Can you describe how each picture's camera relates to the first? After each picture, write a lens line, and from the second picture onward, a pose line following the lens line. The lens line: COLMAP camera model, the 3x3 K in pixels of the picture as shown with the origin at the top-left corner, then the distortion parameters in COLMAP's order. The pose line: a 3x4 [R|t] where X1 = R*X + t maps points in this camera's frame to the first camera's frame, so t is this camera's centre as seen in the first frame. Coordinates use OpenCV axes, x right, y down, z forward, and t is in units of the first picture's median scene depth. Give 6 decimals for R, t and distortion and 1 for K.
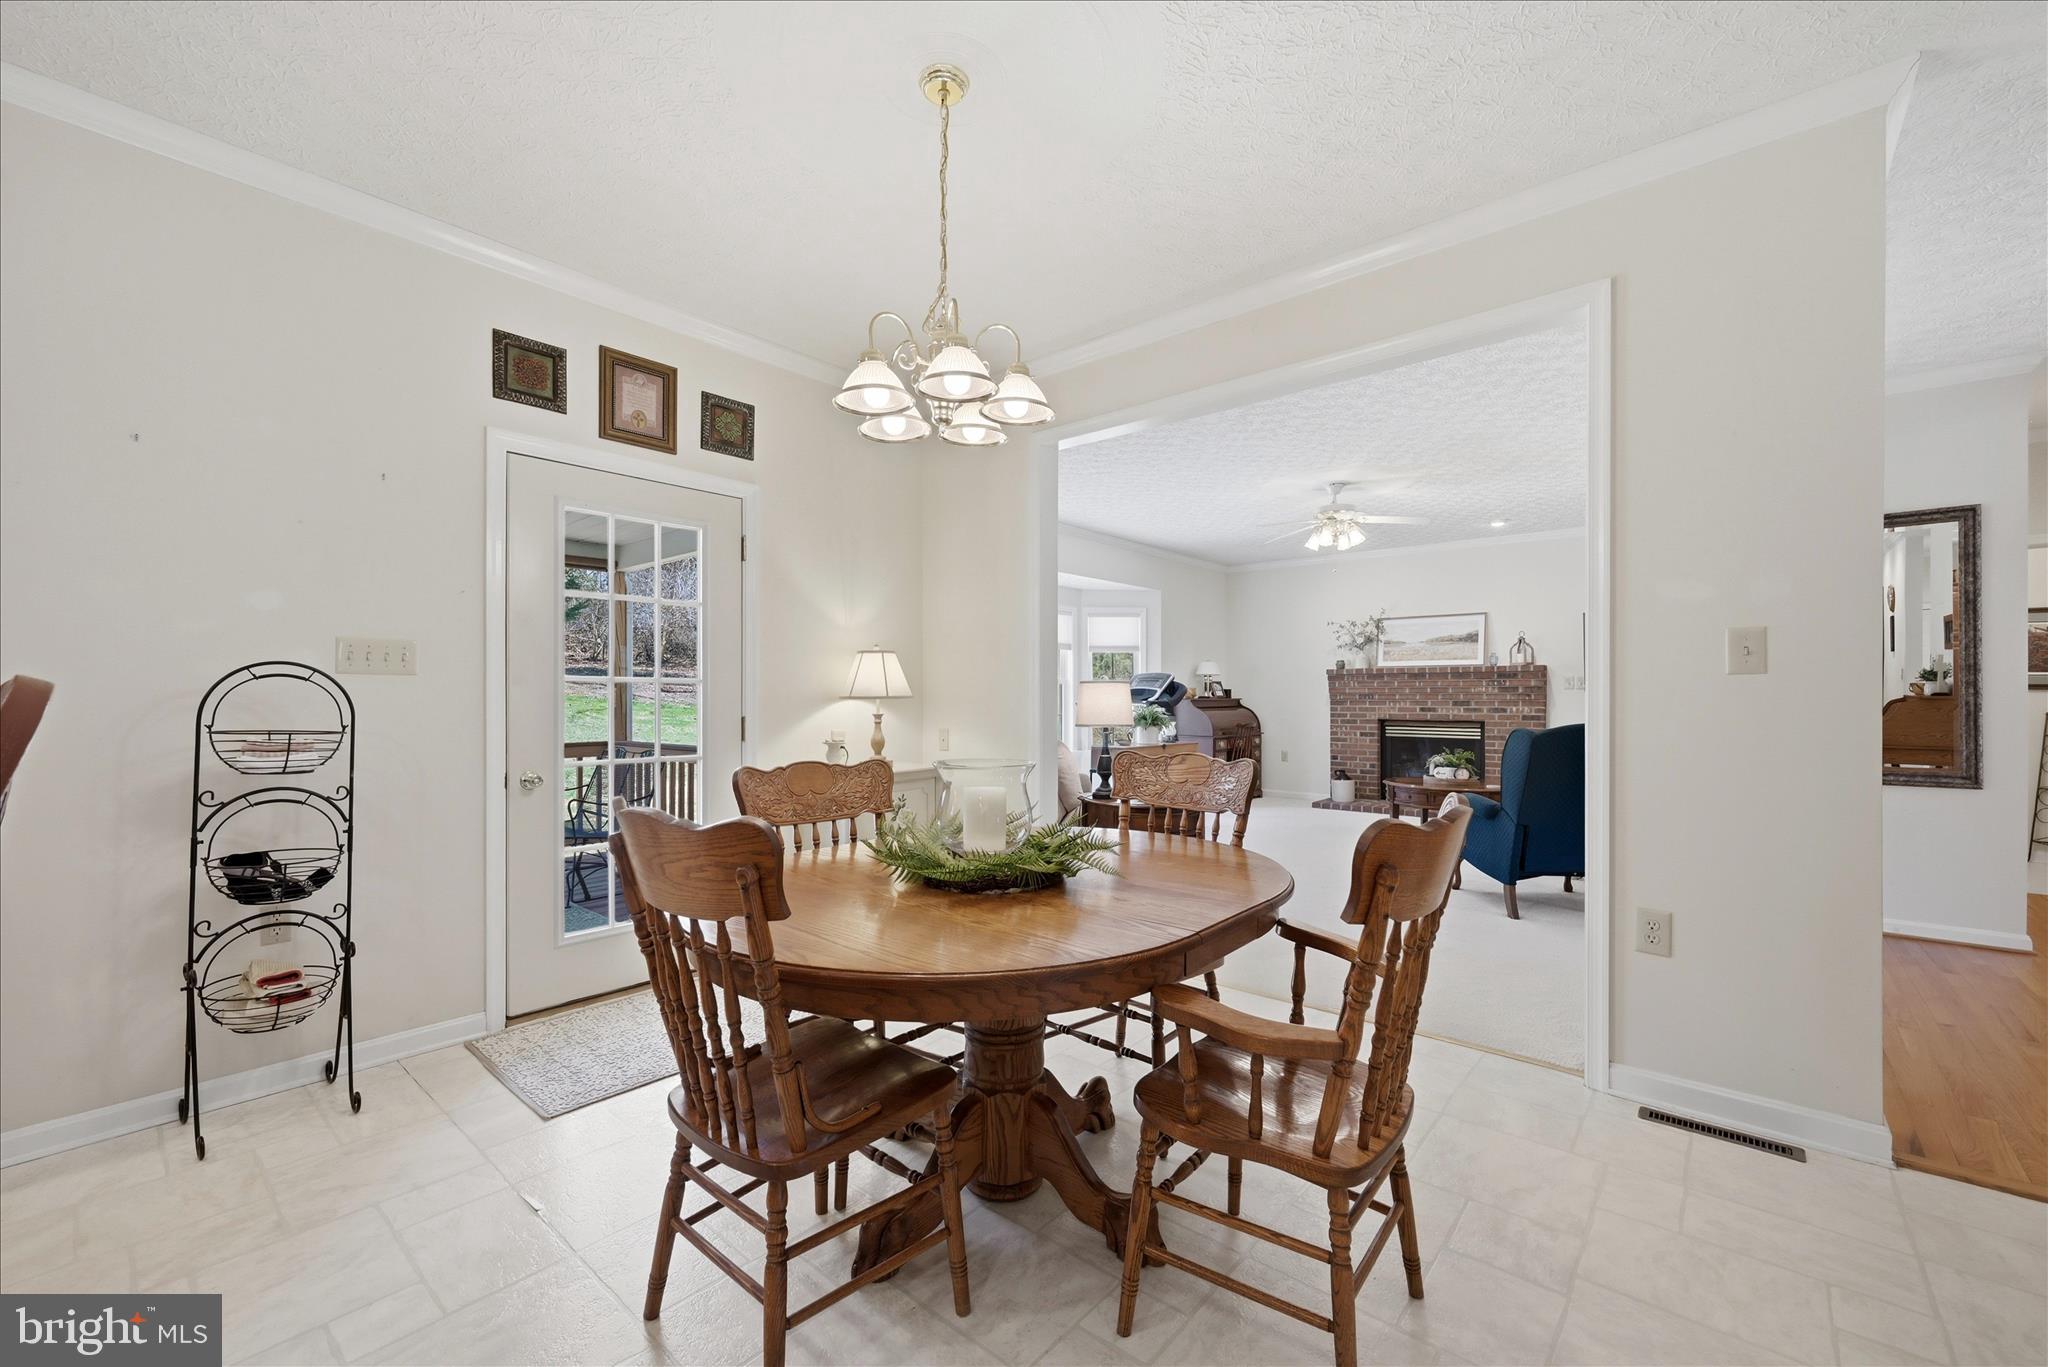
lens RADIAL K [[832.7, 0, 1024.7], [0, 832.7, 698.3], [0, 0, 1]] dist [0.000407, 0.000140]
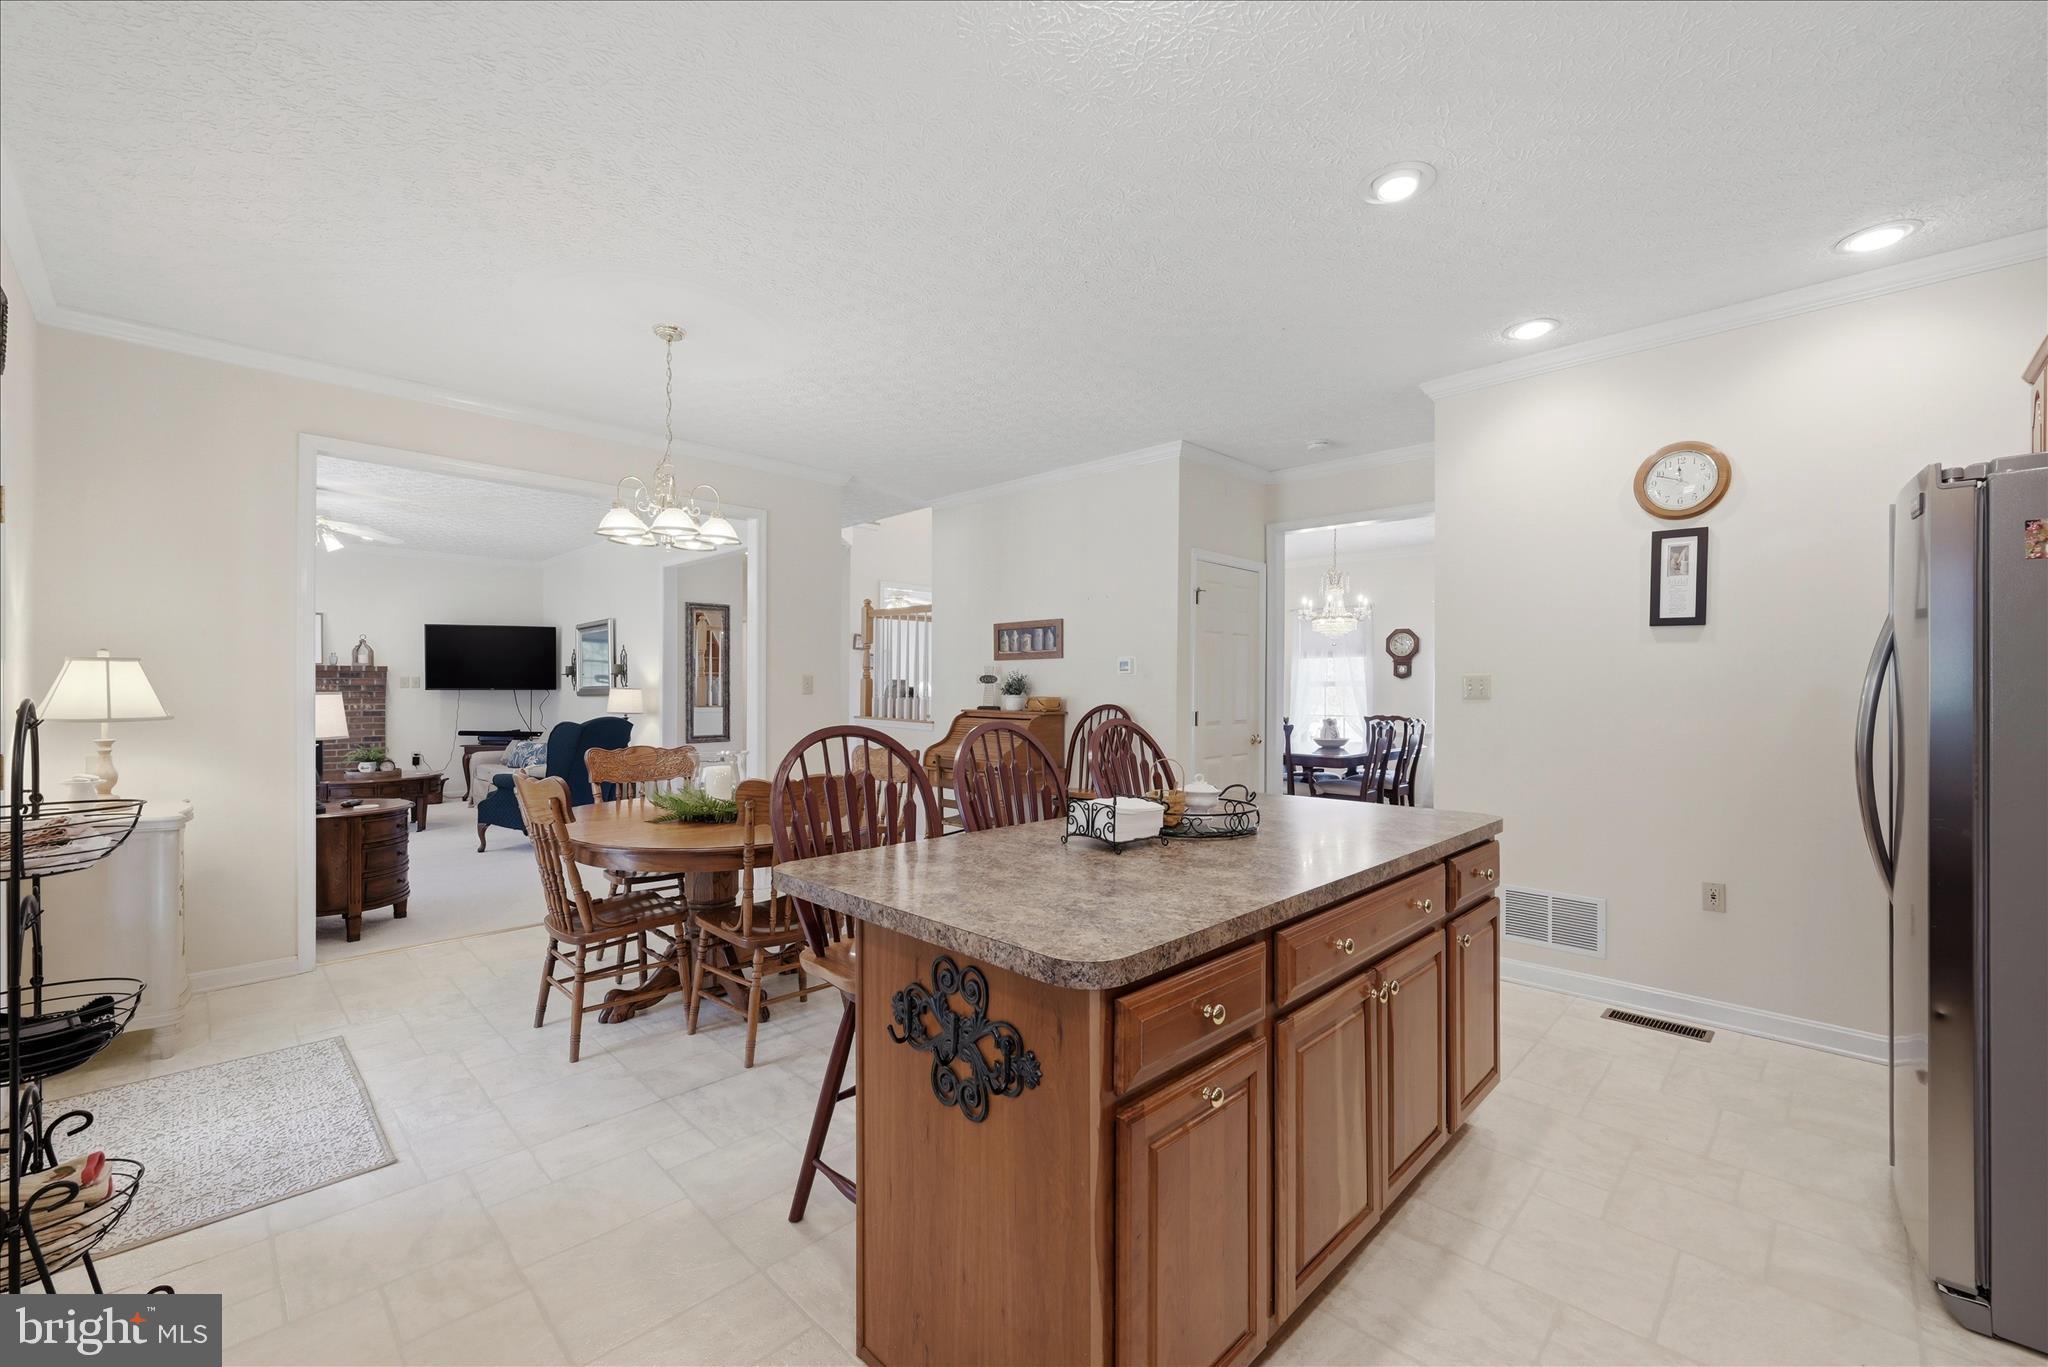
lens RADIAL K [[836.4, 0, 1024.0], [0, 836.4, 683.5], [0, 0, 1]] dist [0.000477, 0.000021]
pose [[0.070235, -0.000126, 0.997530, -0.402902], [-0.000956, 1.000000, 0.000194, -0.016179], [-0.997530, -0.000967, 0.070235, 0.054691]]
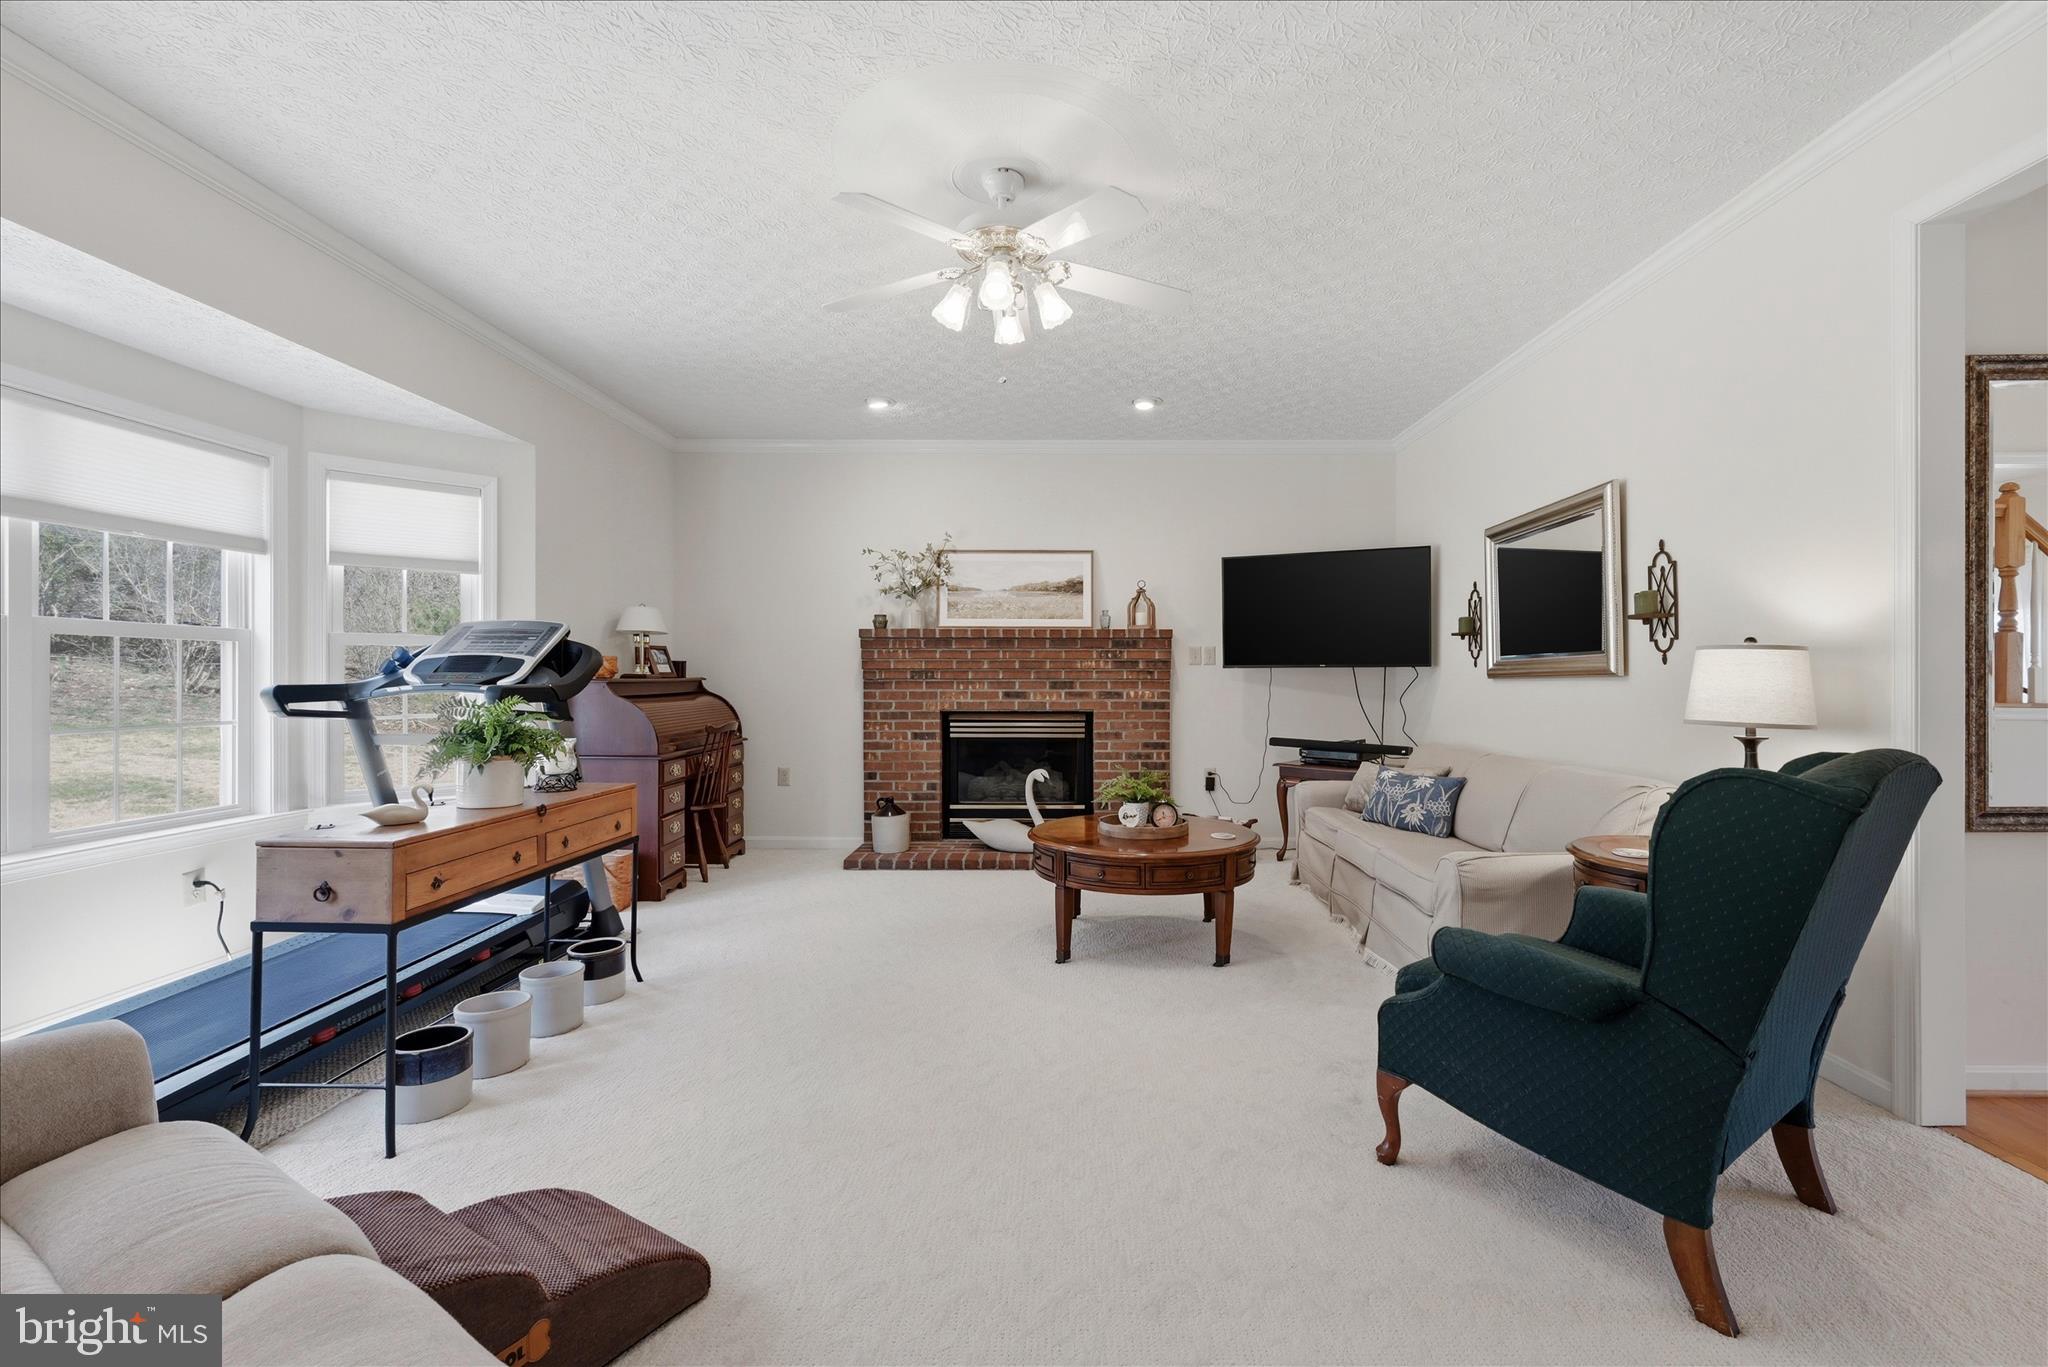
lens RADIAL K [[856.5, 0, 1063.0], [0, 856.5, 676.4], [0, 0, 1]] dist [-0.001692, -0.000156]
pose [[0.760671, -0.001696, 0.649136, 0.080637], [0.000548, 0.999998, 0.001970, -0.002021], [-0.649138, -0.001143, 0.760670, 0.465246]]
